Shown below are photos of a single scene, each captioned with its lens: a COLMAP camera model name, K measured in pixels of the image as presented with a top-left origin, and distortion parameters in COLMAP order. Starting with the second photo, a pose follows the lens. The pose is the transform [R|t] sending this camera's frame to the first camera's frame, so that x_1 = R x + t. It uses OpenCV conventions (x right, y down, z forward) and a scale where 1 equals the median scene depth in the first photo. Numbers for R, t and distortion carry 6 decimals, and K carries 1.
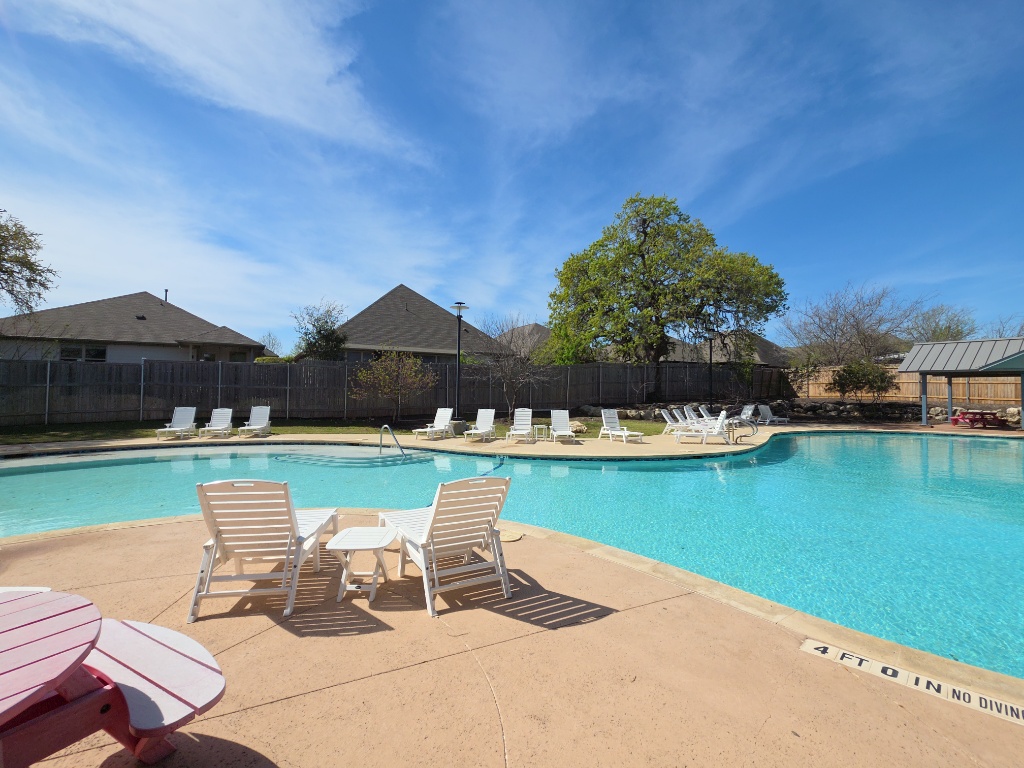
lens RADIAL K [[457.4, 0, 517.4], [0, 457.4, 380.7], [0, 0, 1]] dist [-0.001088, -0.004380]
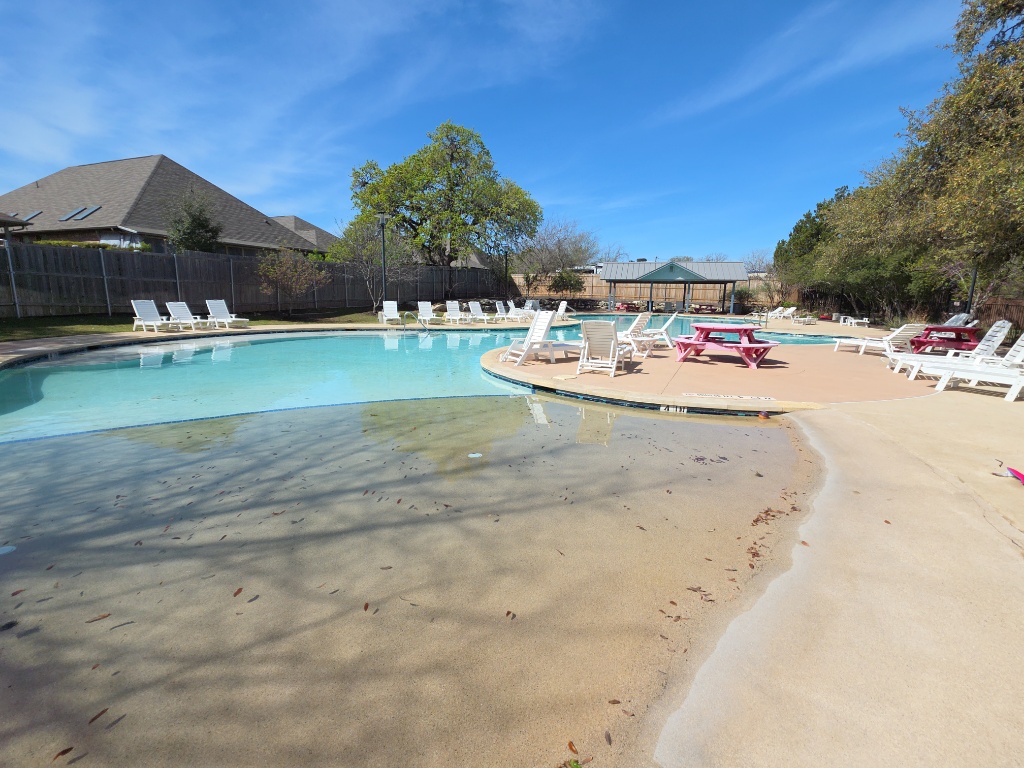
lens RADIAL K [[457.4, 0, 509.3], [0, 457.4, 383.9], [0, 0, 1]] dist [-0.001088, -0.004380]
pose [[0.784410, -0.114558, 0.609572, -0.412906], [-0.023710, 0.976538, 0.214034, 0.003834], [-0.619790, -0.182343, 0.763290, -0.130095]]
